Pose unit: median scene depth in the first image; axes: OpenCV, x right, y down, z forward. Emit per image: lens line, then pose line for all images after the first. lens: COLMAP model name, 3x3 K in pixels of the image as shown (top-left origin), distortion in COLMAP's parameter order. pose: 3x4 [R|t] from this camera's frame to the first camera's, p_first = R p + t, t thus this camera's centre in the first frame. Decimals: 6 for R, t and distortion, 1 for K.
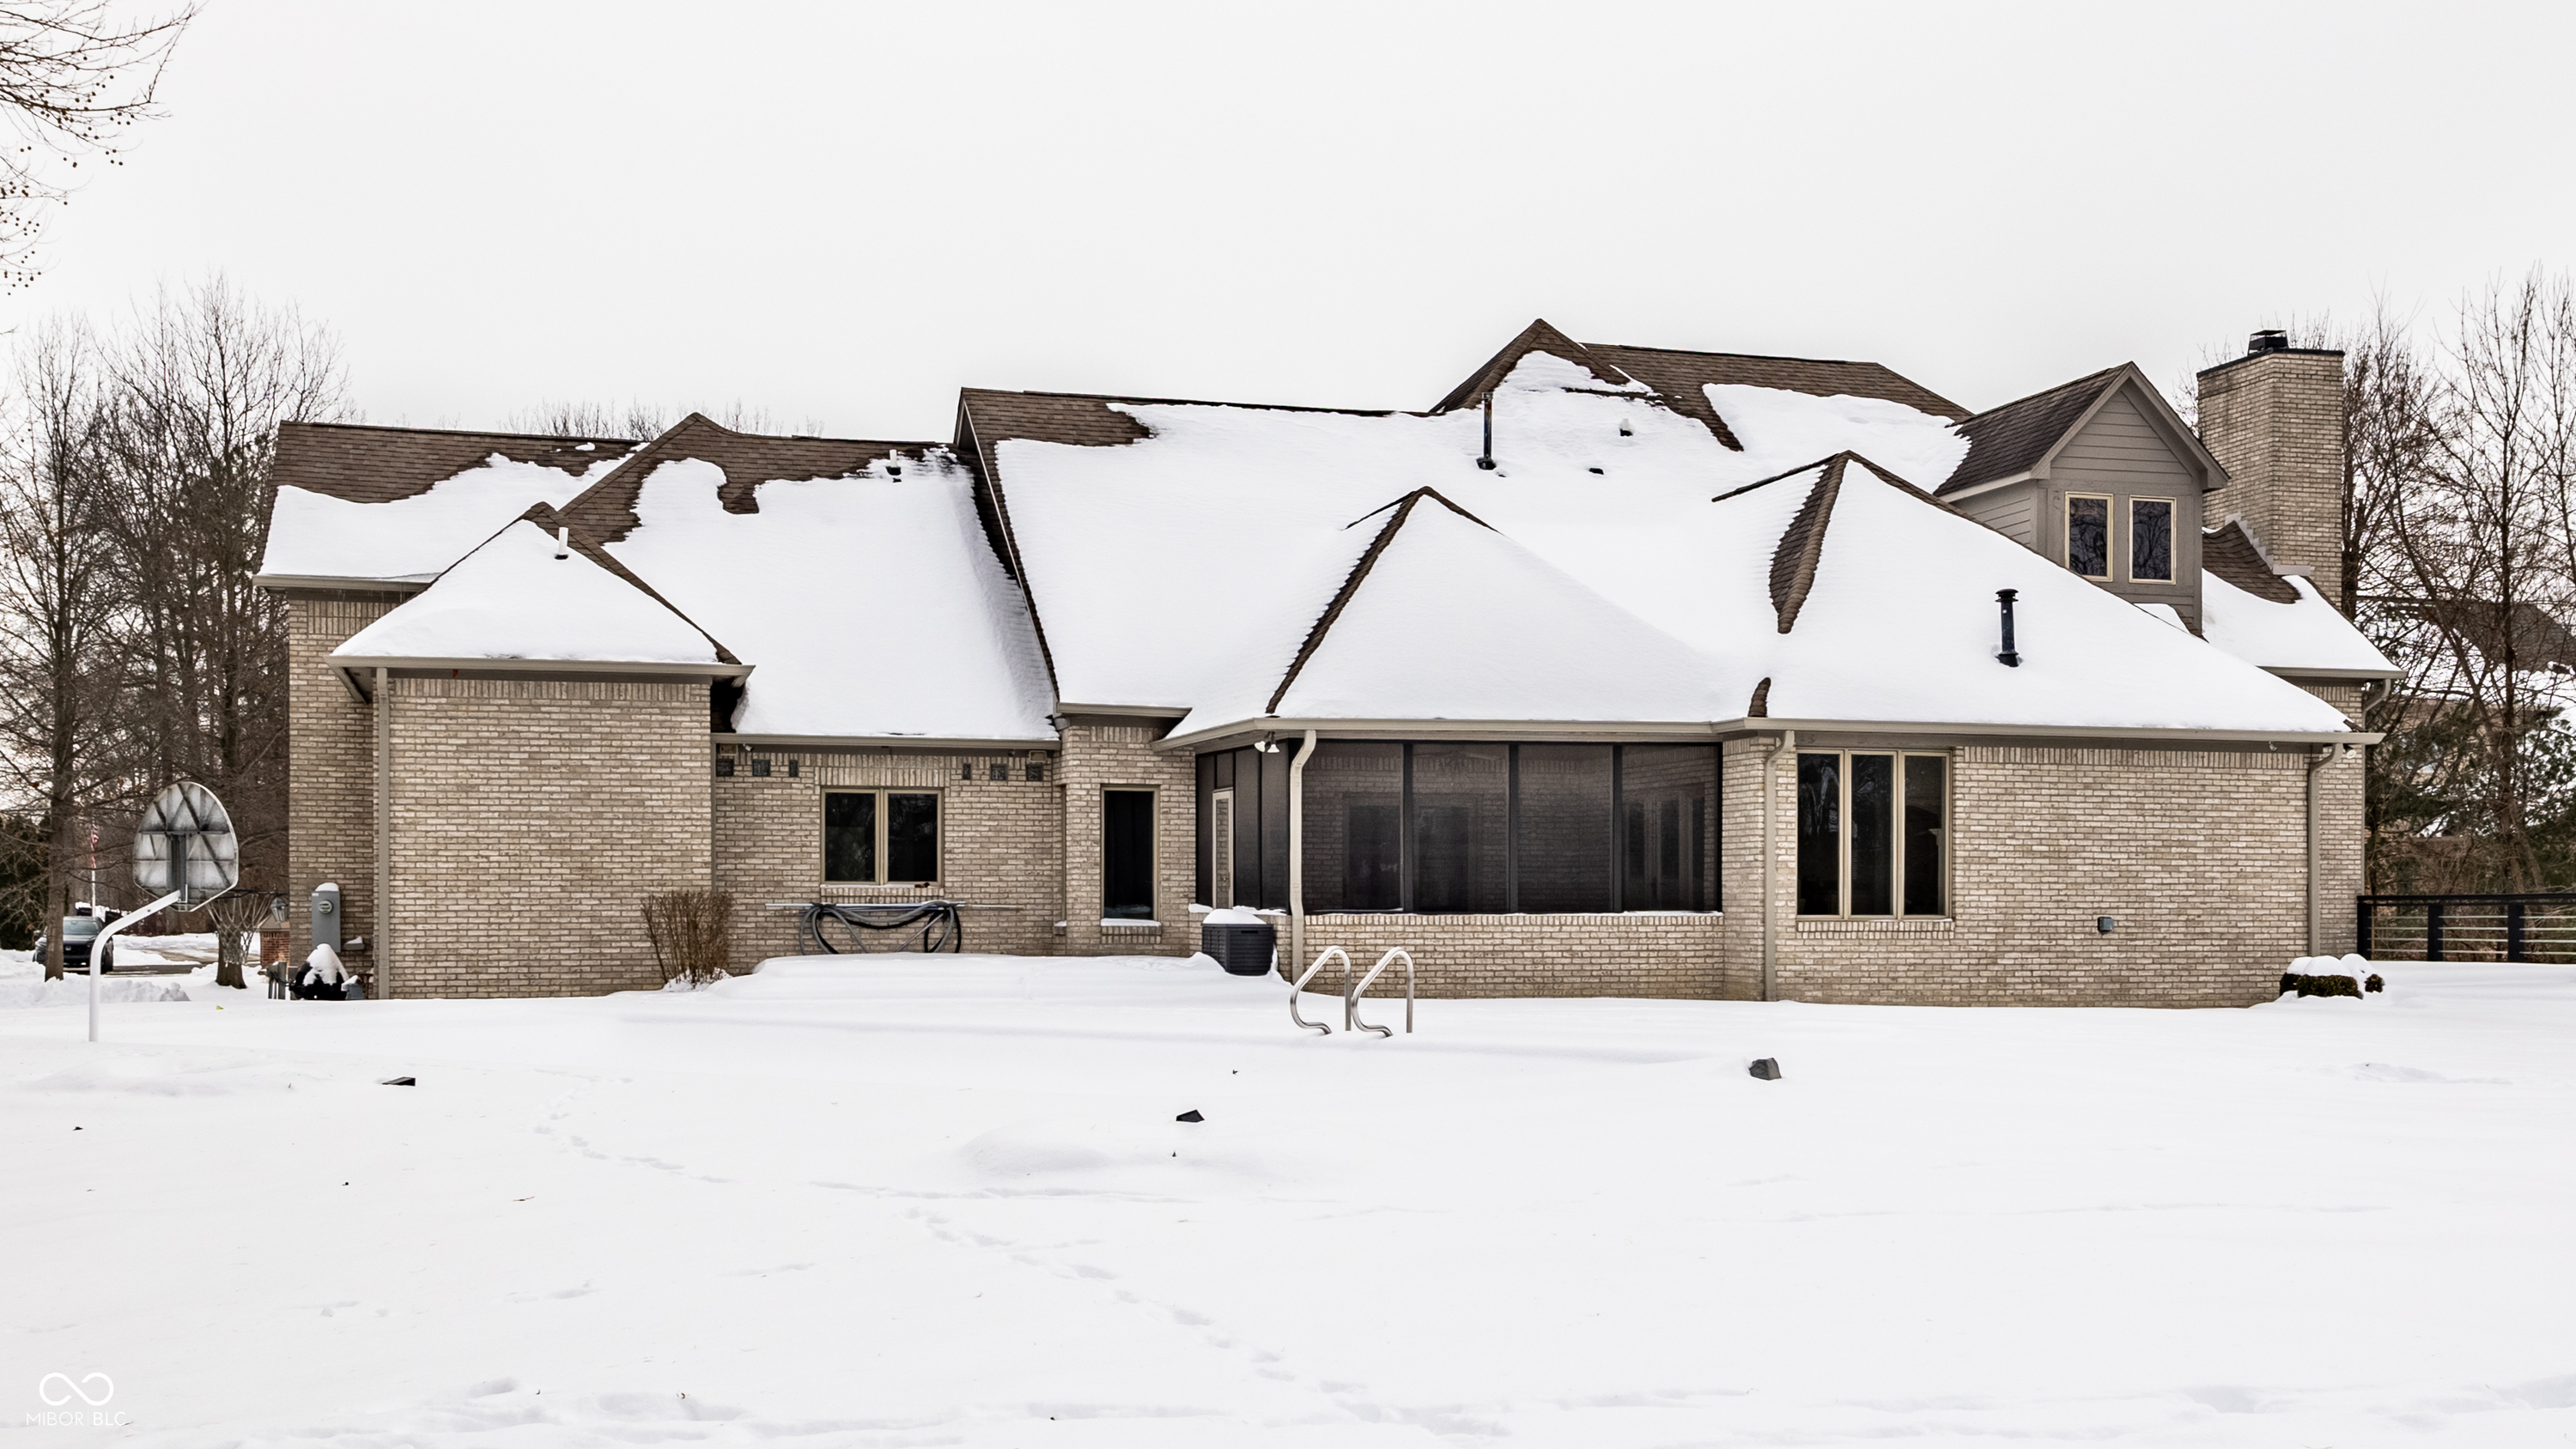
lens RADIAL K [[2707.6, 0, 1317.7], [0, 2707.6, 941.2], [0, 0, 1]] dist [-0.007302, 0.010735]
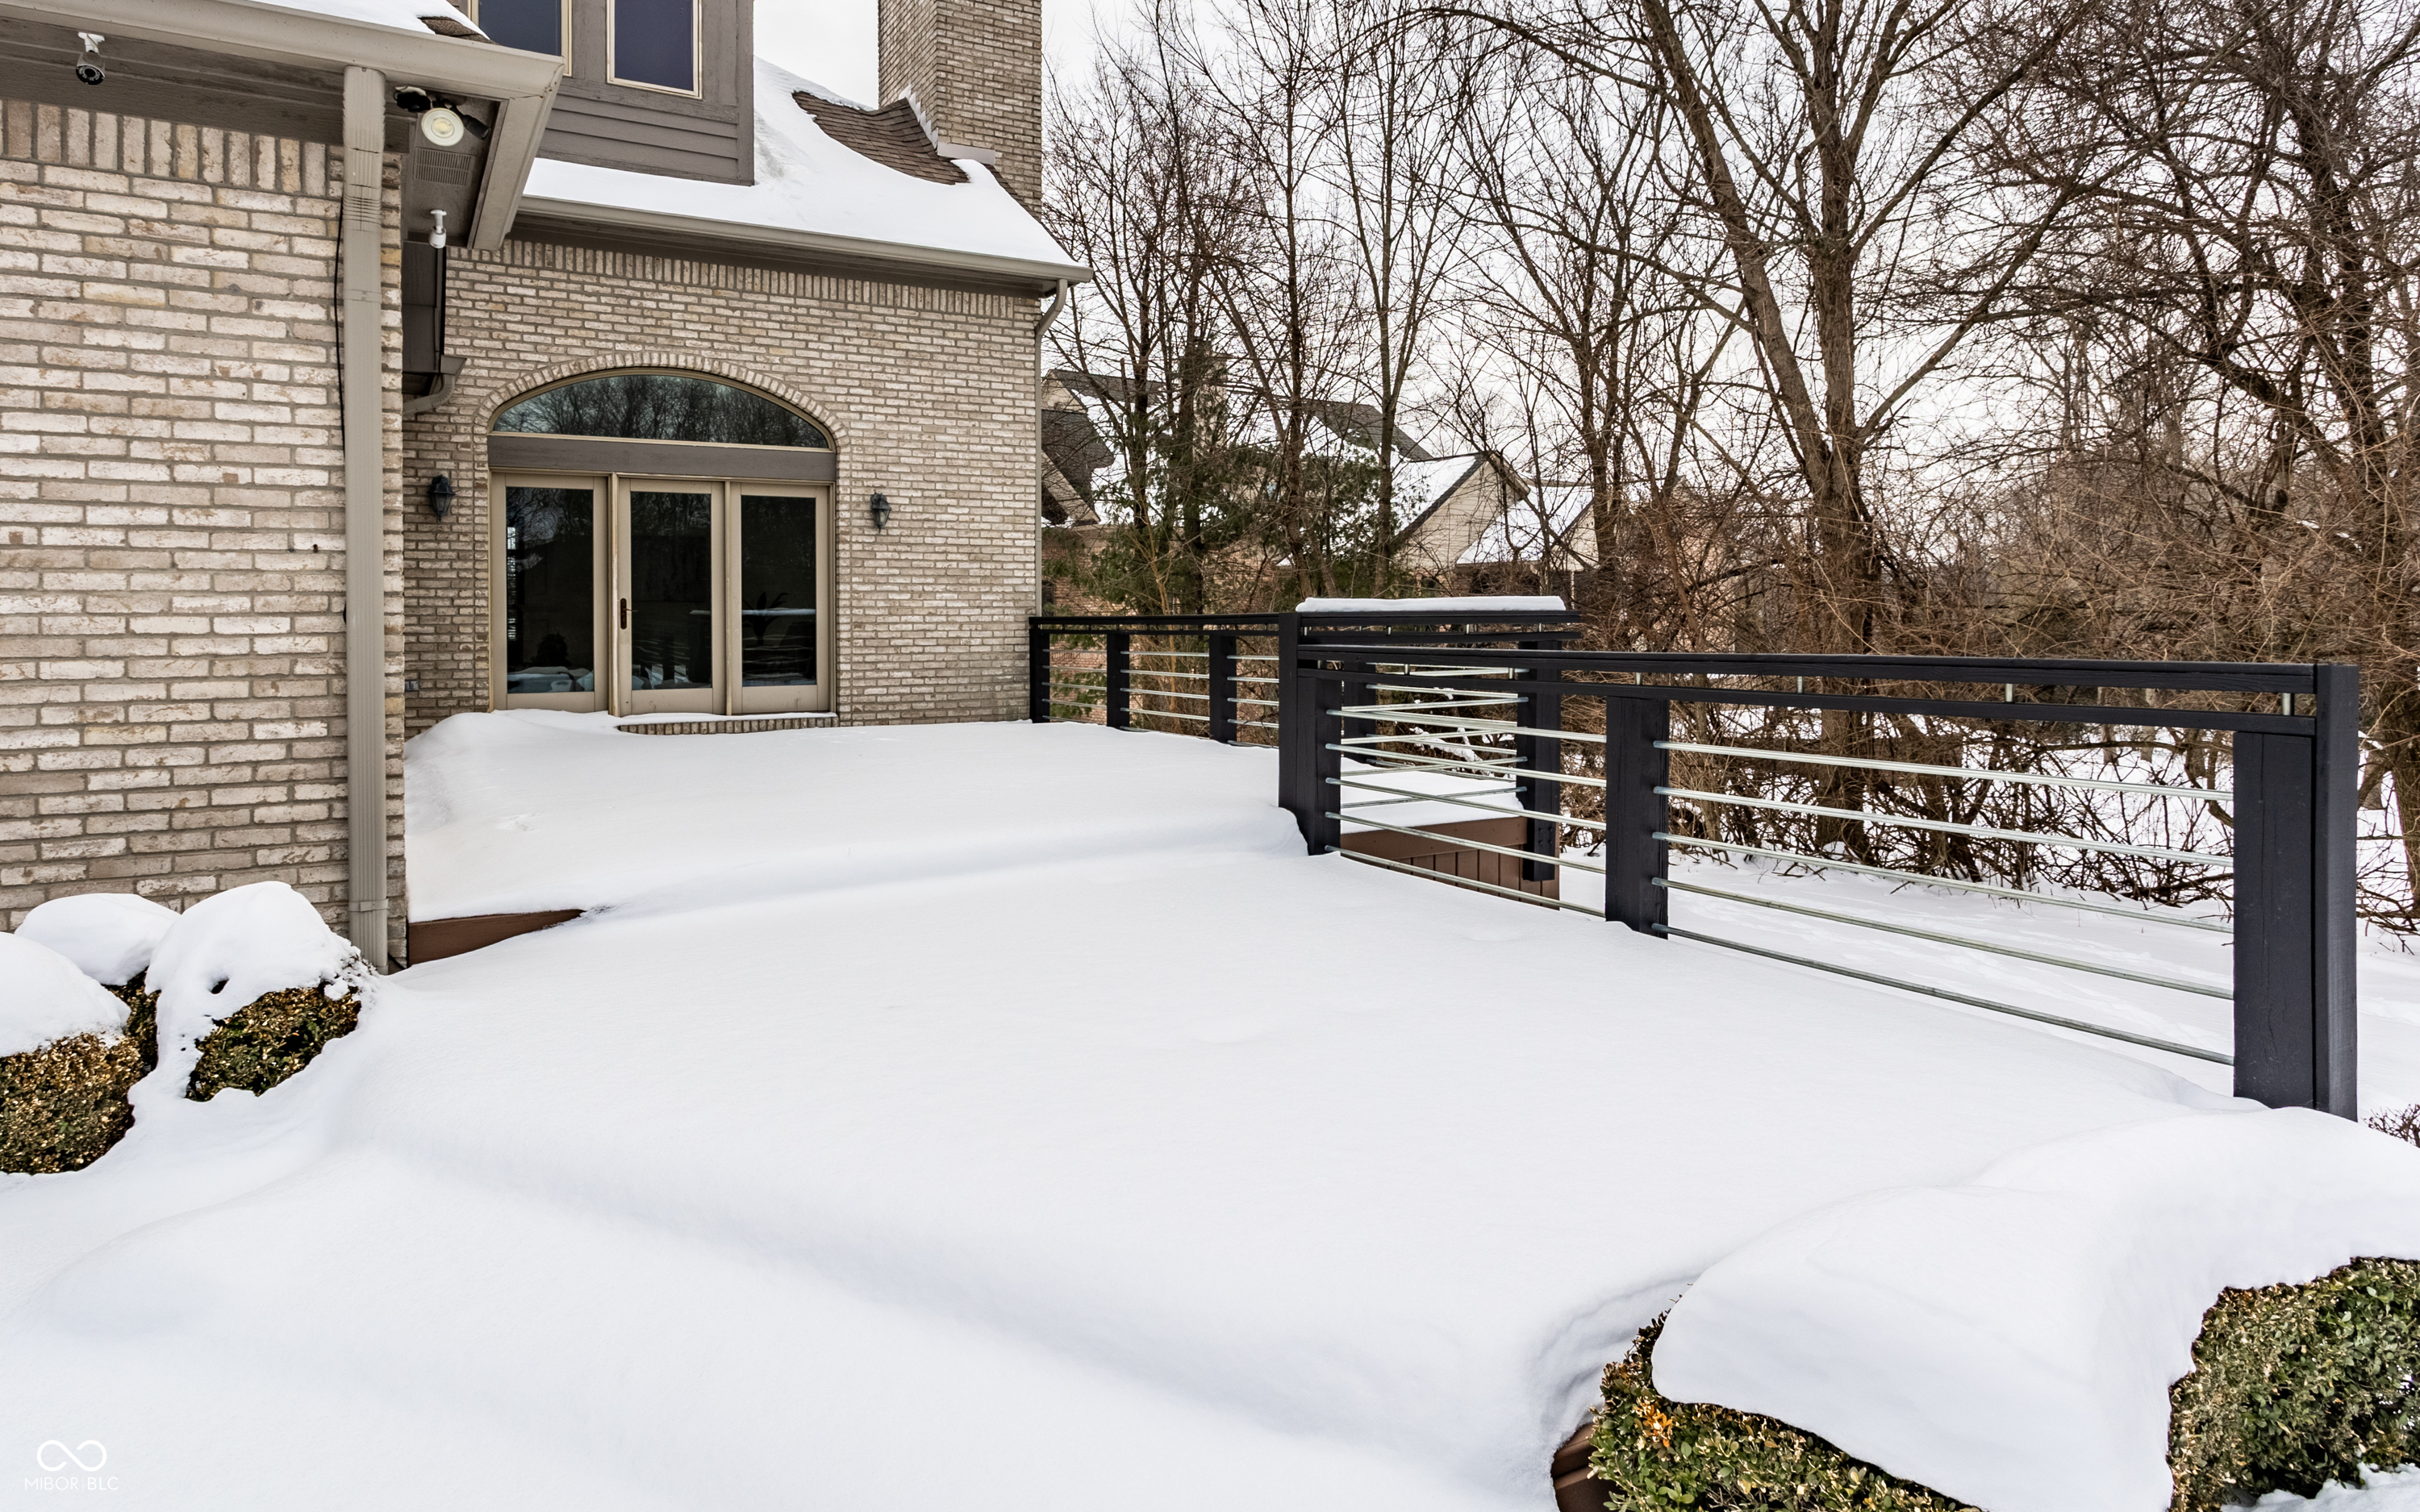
lens RADIAL K [[1369.1, 0, 1116.3], [0, 1369.1, 605.6], [0, 0, 1]] dist [0.000586, 0.000281]
pose [[0.976510, -0.006008, 0.215389, 0.397565], [0.010690, 0.999731, -0.020578, -0.014997], [-0.215208, 0.022397, 0.976311, 0.802478]]
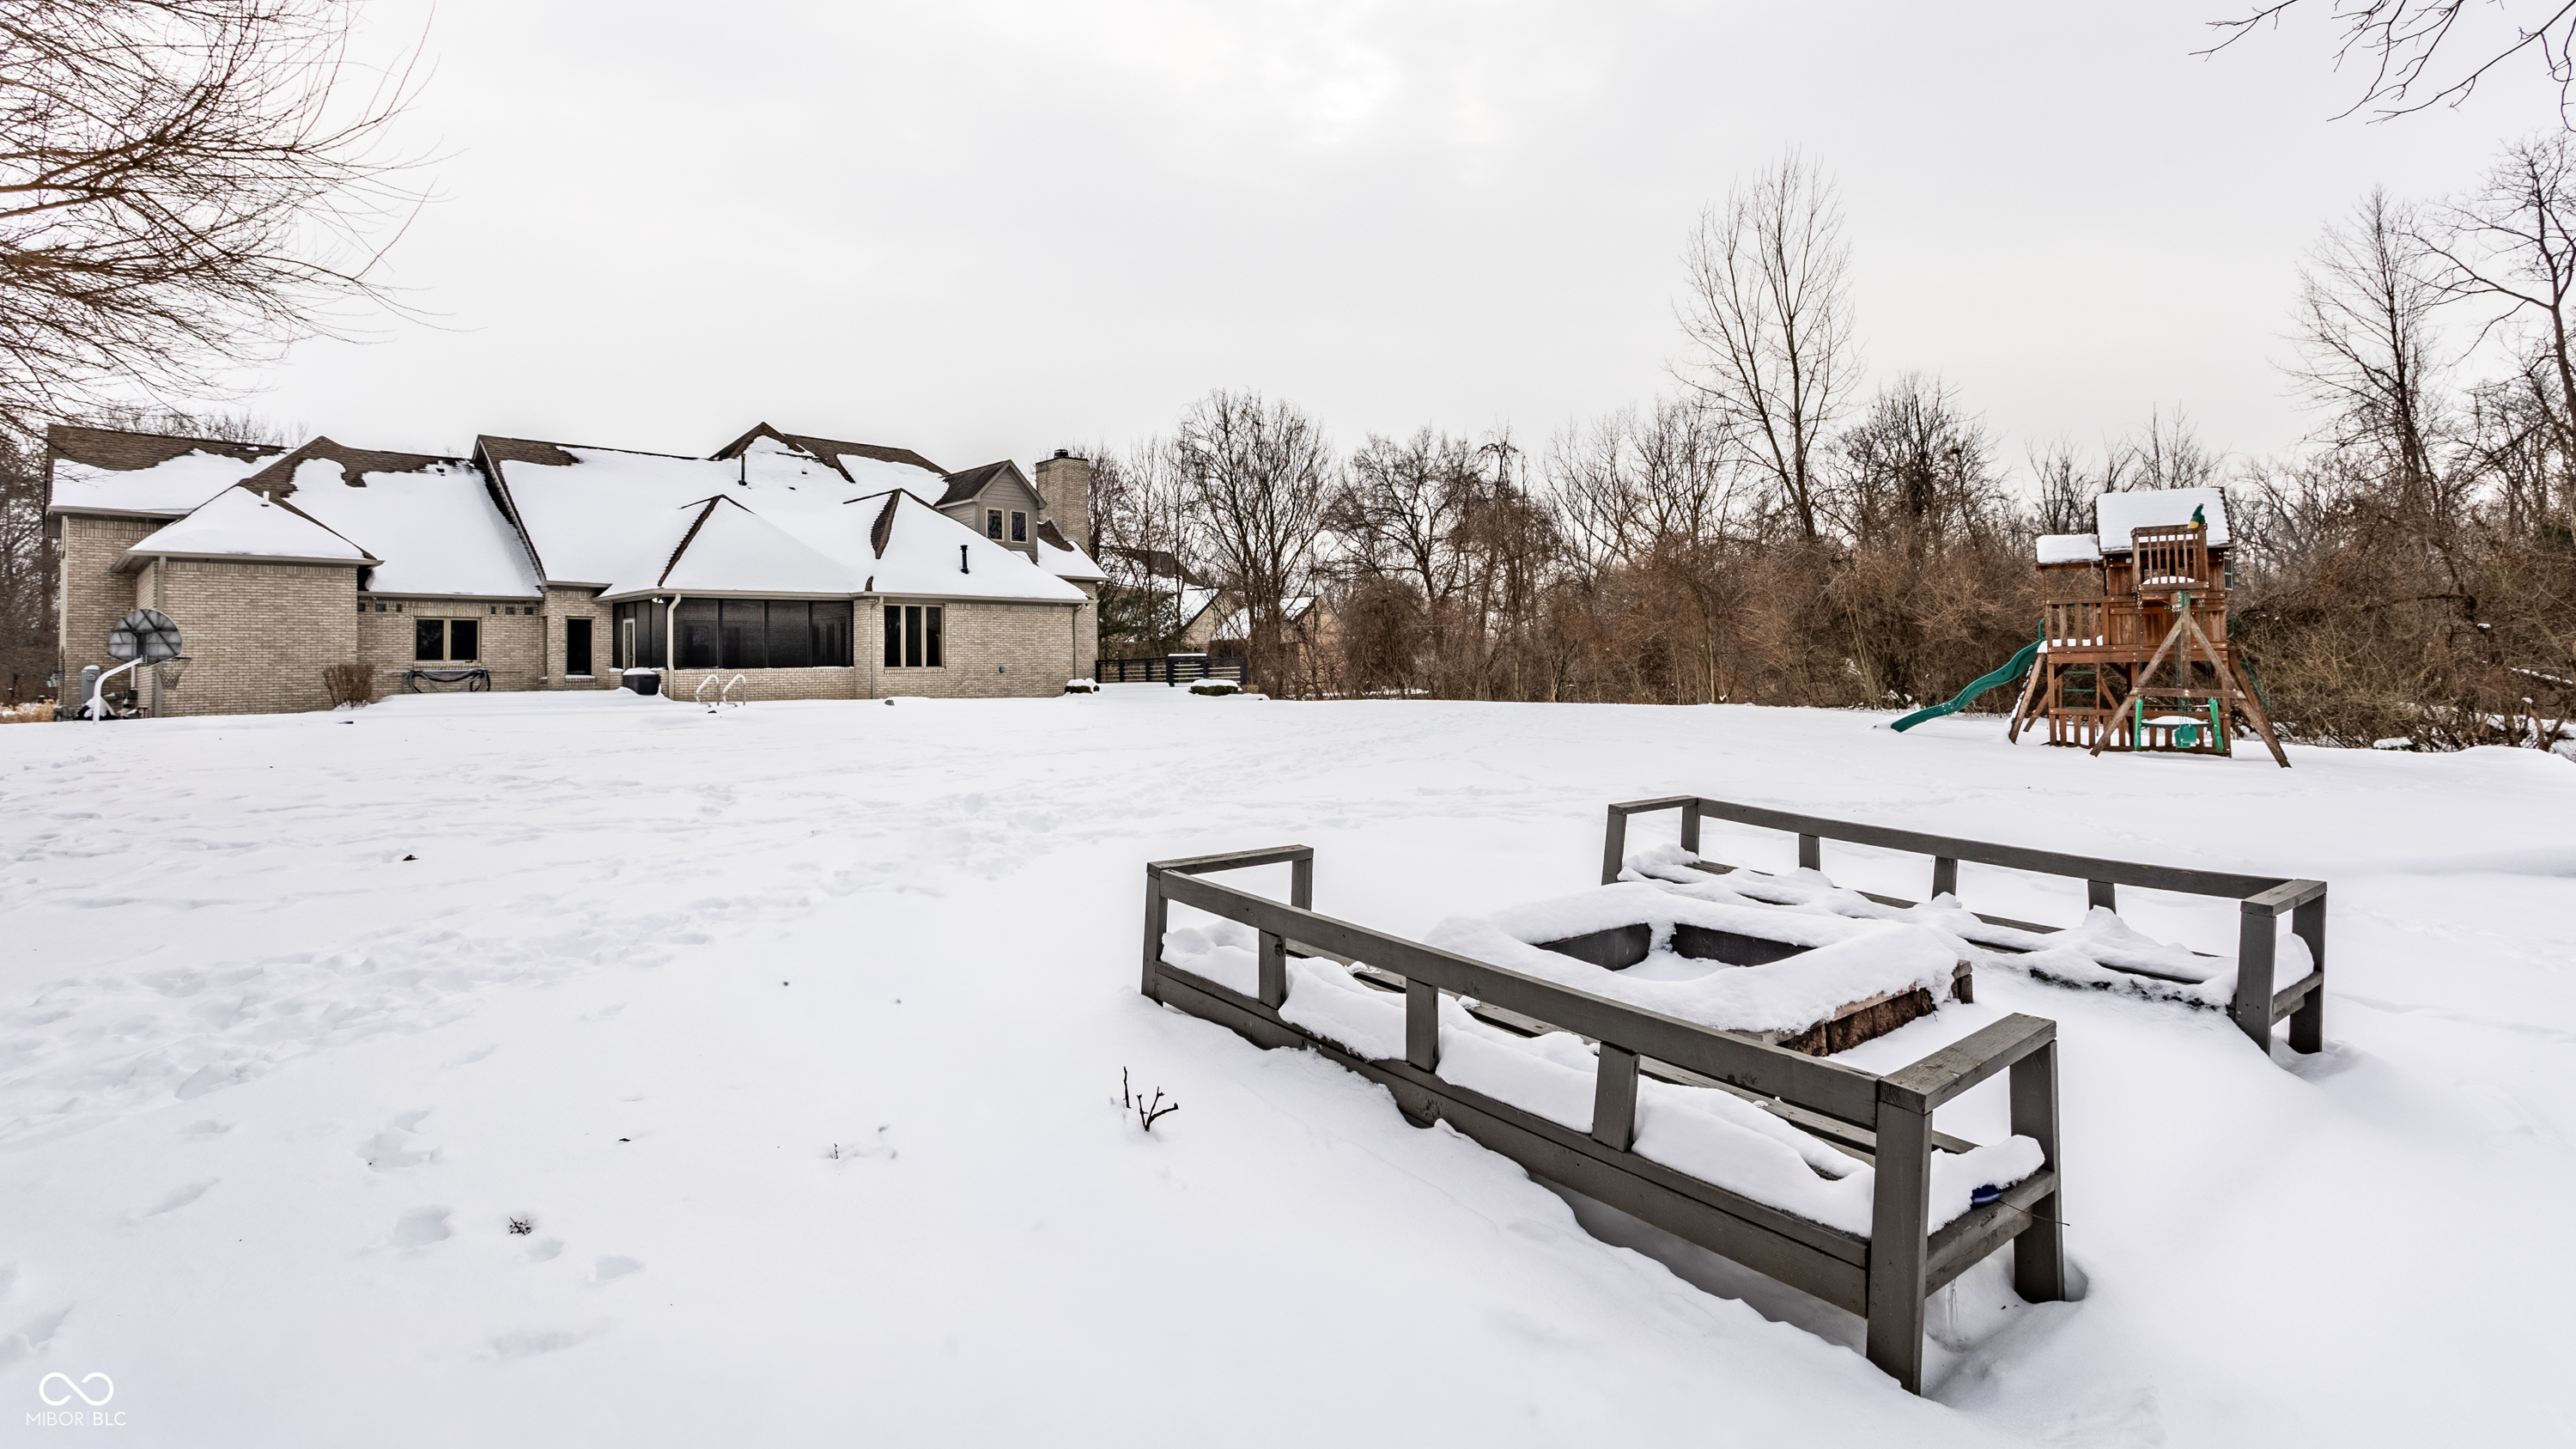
lens RADIAL K [[1244.9, 0, 1301.1], [0, 1244.9, 626.4], [0, 0, 1]] dist [0.011883, -0.000958]
pose [[0.871548, 0.001219, 0.490309, -0.056036], [0.026186, 0.998454, -0.049029, 0.018533], [-0.489611, 0.055570, 0.870169, -0.220275]]
